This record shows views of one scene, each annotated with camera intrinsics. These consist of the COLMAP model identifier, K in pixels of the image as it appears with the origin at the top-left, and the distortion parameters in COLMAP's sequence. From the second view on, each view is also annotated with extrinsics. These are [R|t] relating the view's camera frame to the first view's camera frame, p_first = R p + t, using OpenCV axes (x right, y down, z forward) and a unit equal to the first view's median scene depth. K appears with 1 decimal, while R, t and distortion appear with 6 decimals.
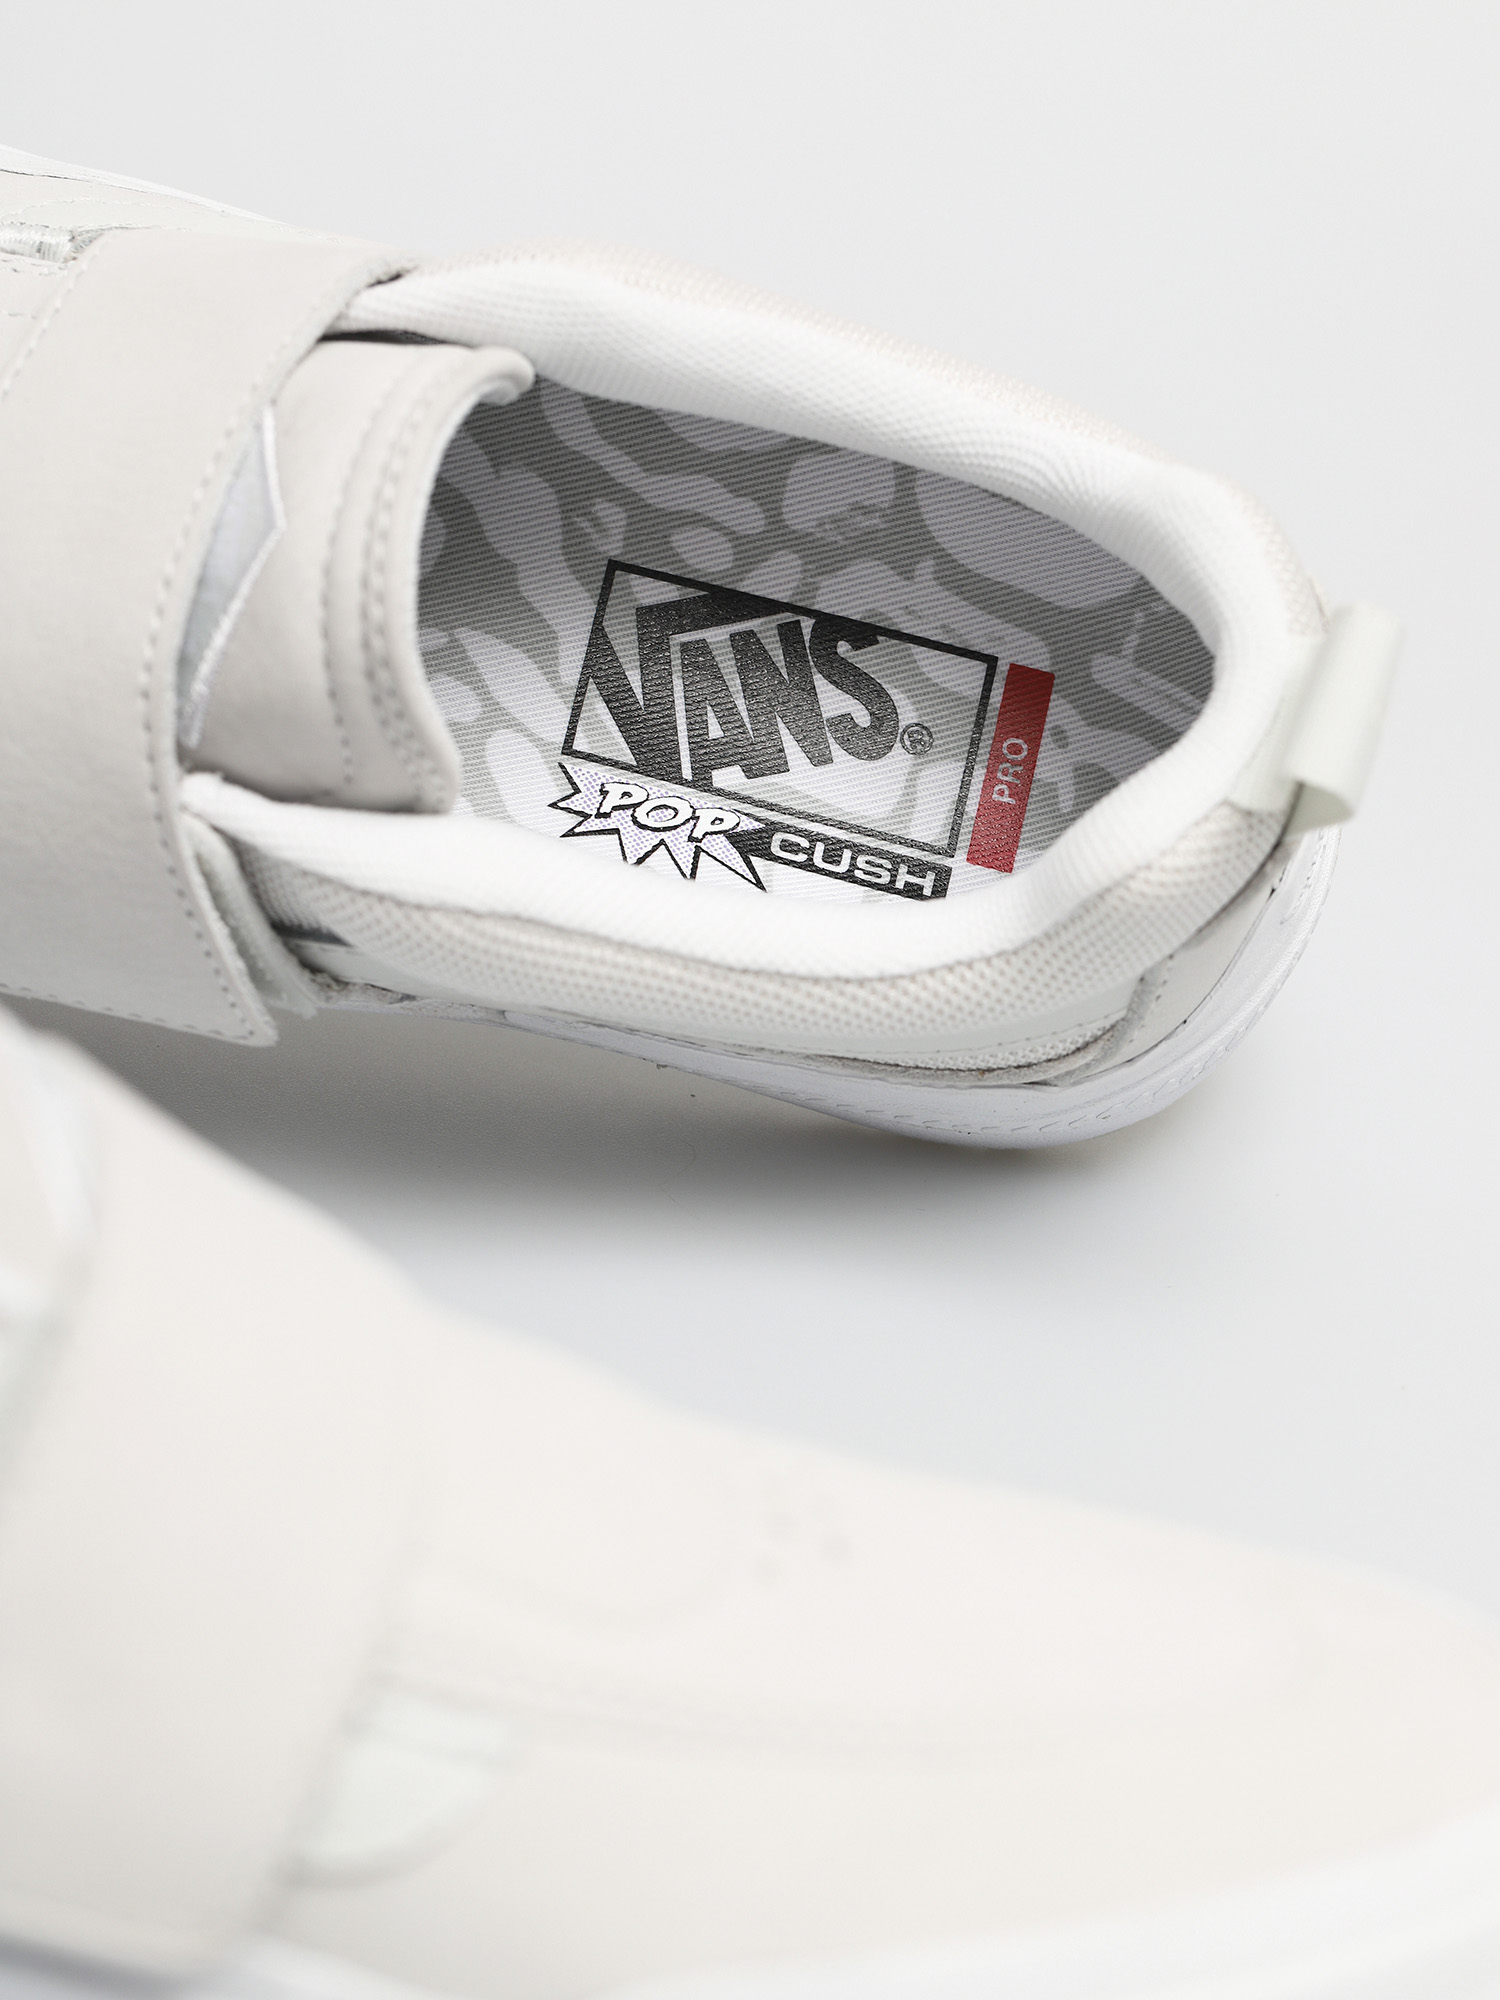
lens RADIAL K [[5627.2, 0, 747.4], [0, 5627.2, 1000.9], [0, 0, 1]] dist [0.172040, 0.000000]
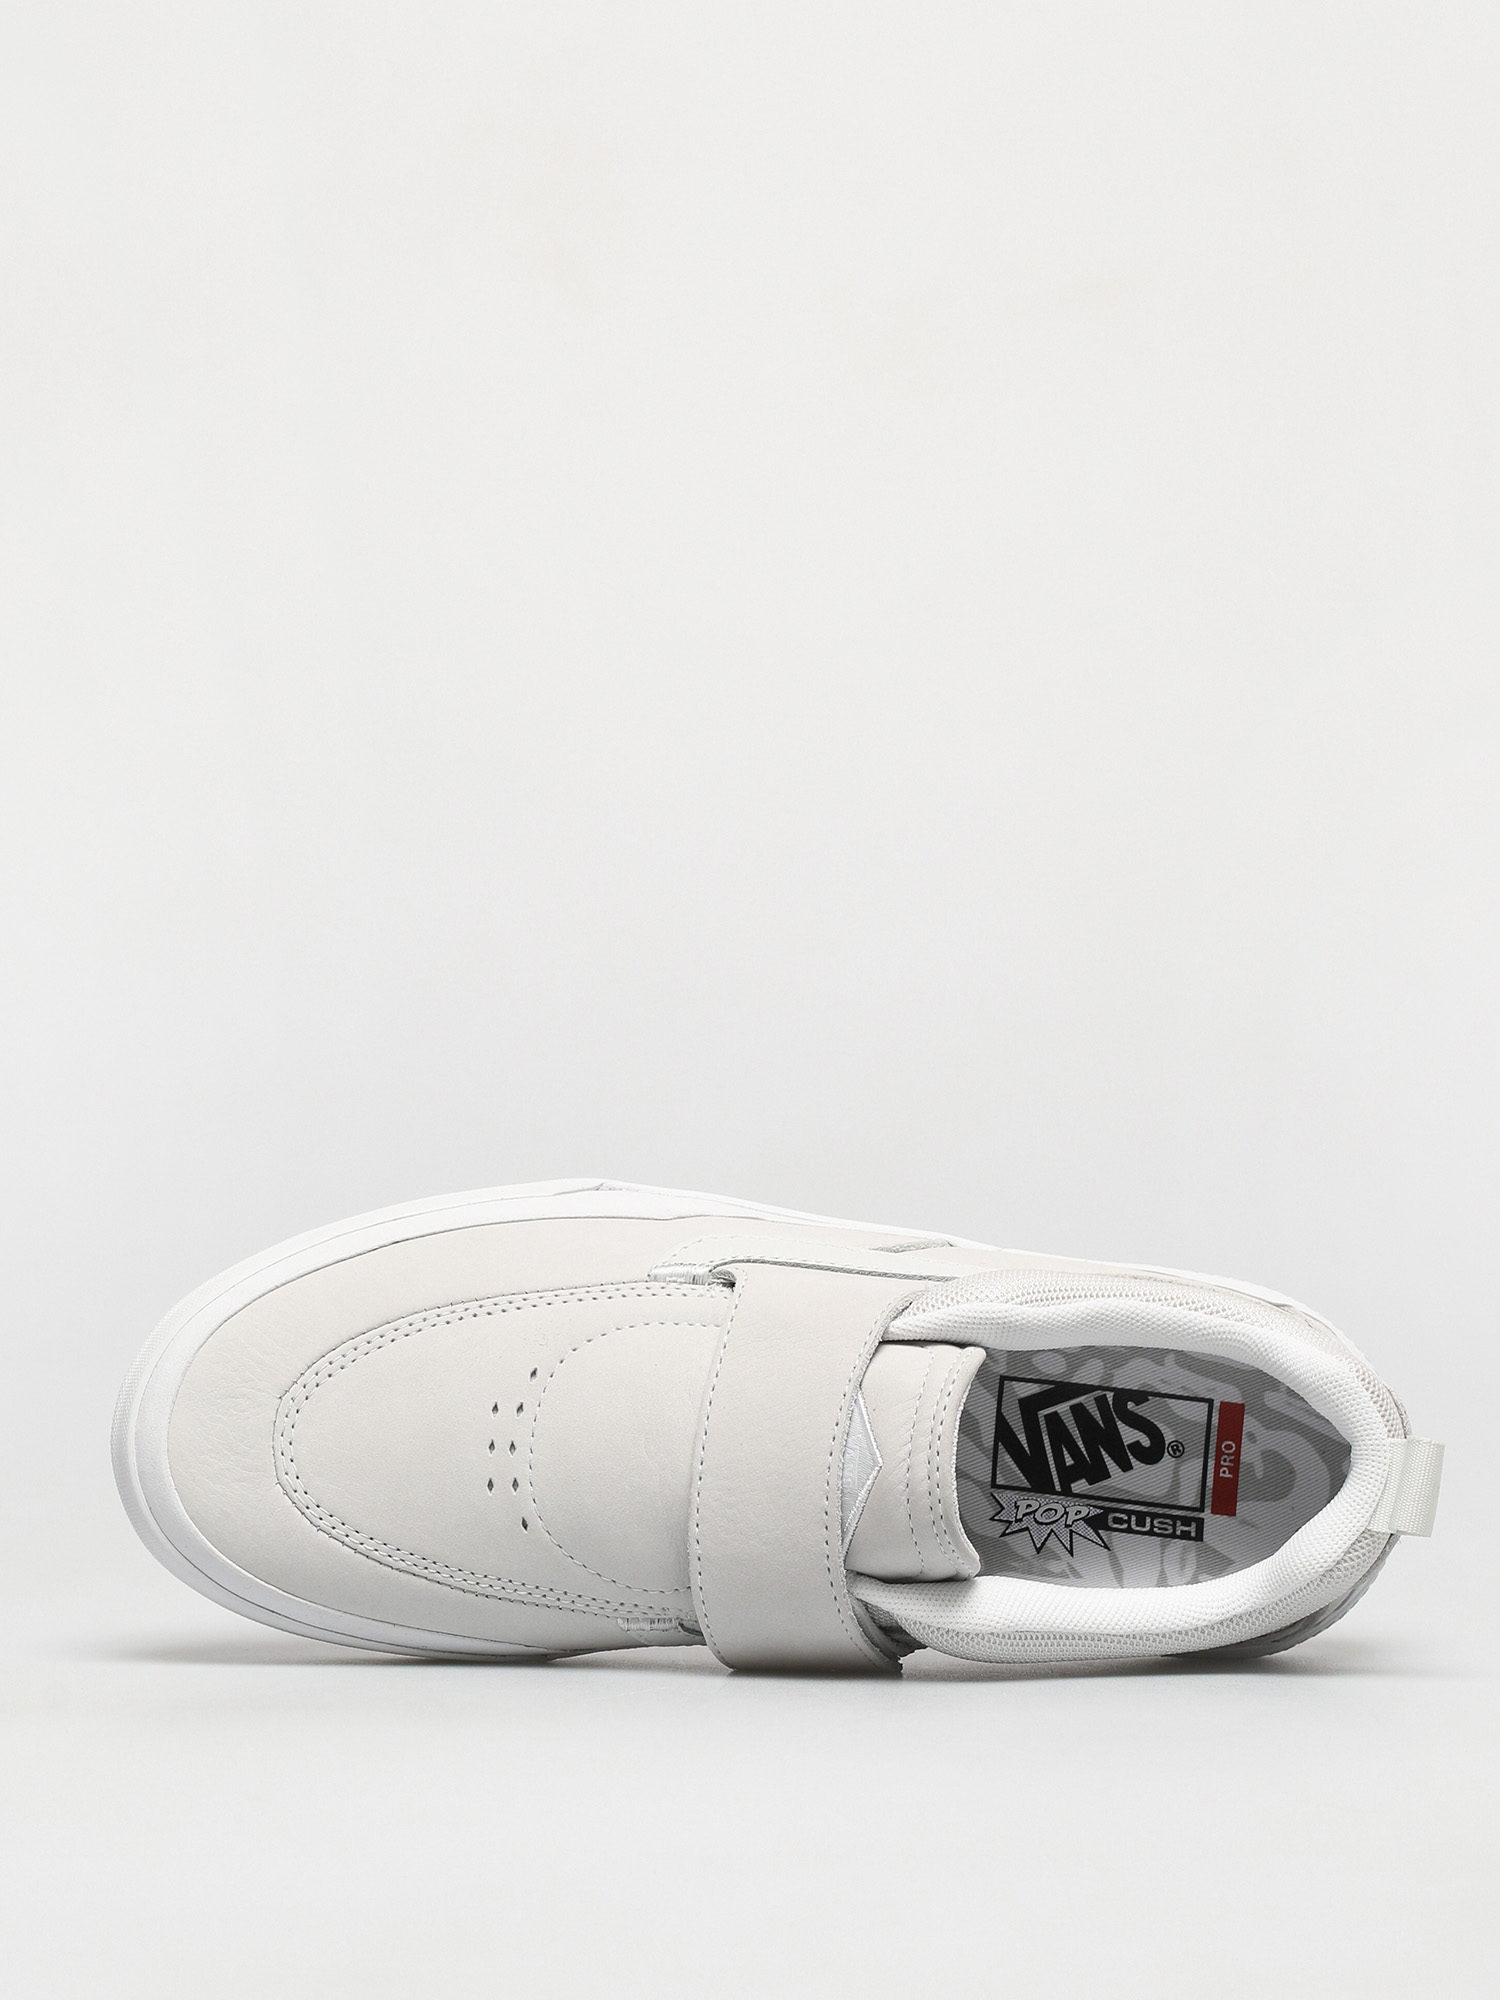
lens RADIAL K [[5627.2, 0, 752.0], [0, 5627.2, 999.0], [0, 0, 1]] dist [0.172040, 0.000000]
pose [[0.991389, -0.123336, 0.044007, -0.171958], [0.119284, 0.989202, 0.085152, -0.368720], [-0.054035, -0.079169, 0.995396, -0.828547]]
